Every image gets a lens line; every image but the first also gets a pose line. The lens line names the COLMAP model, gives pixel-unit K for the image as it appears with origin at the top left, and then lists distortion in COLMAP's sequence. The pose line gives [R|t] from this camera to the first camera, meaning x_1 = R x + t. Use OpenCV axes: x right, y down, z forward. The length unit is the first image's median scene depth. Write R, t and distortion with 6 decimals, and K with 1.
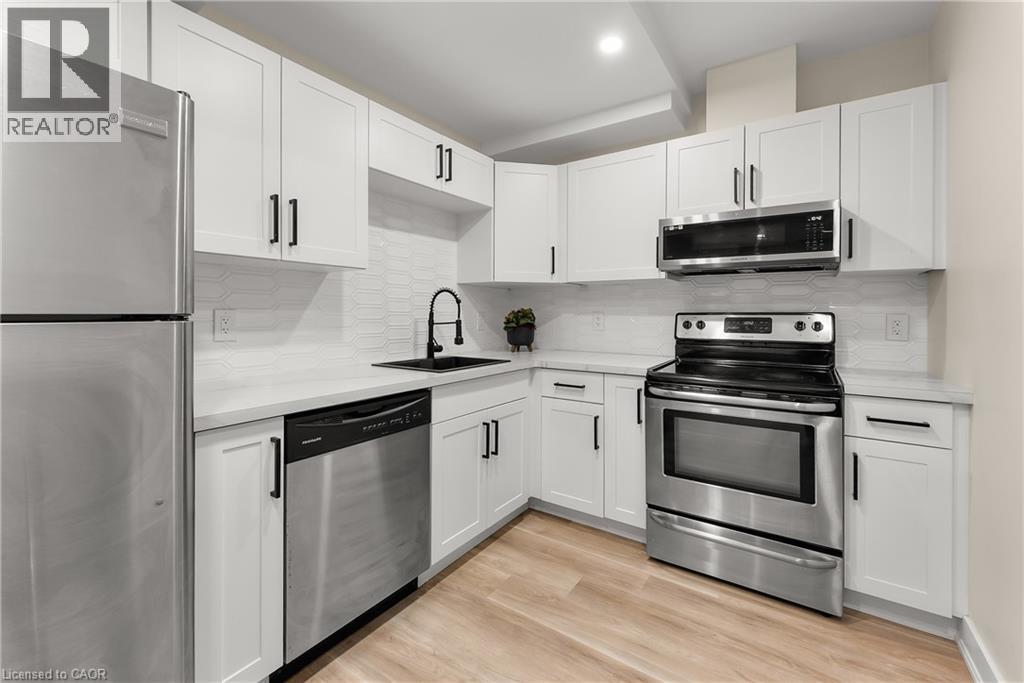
lens RADIAL K [[426.8, 0, 516.1], [0, 426.8, 313.3], [0, 0, 1]] dist [-0.000430, -0.000187]
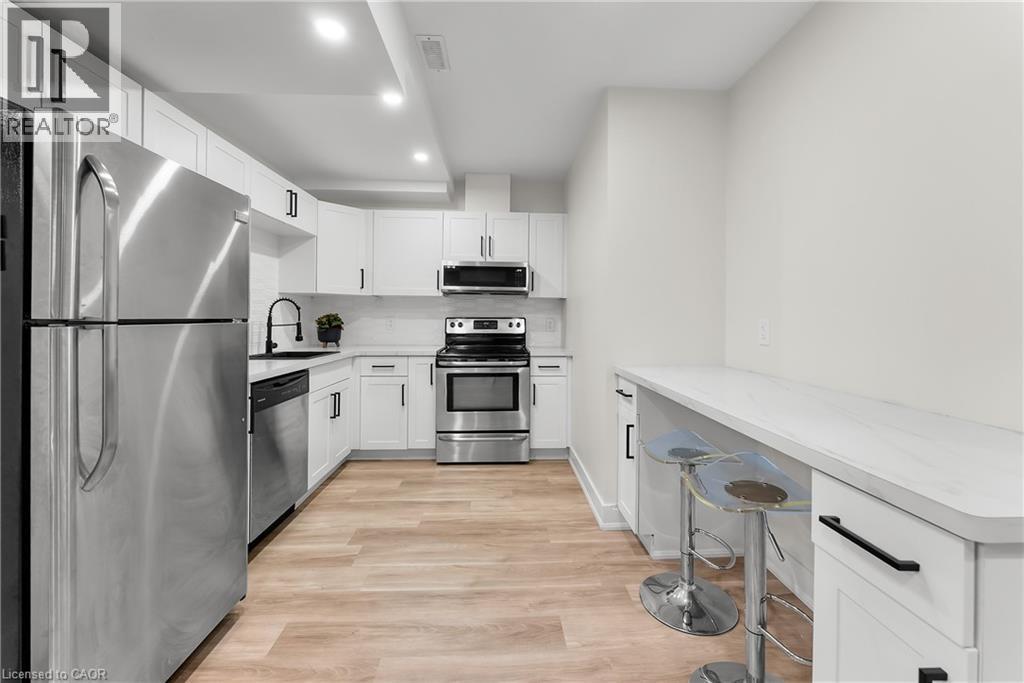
lens RADIAL K [[426.8, 0, 516.1], [0, 426.8, 313.3], [0, 0, 1]] dist [-0.000430, -0.000187]
pose [[0.805238, 0.008209, 0.592895, -0.412546], [-0.004105, 0.999957, -0.008271, -0.005089], [-0.592938, 0.004226, 0.805237, -0.503271]]
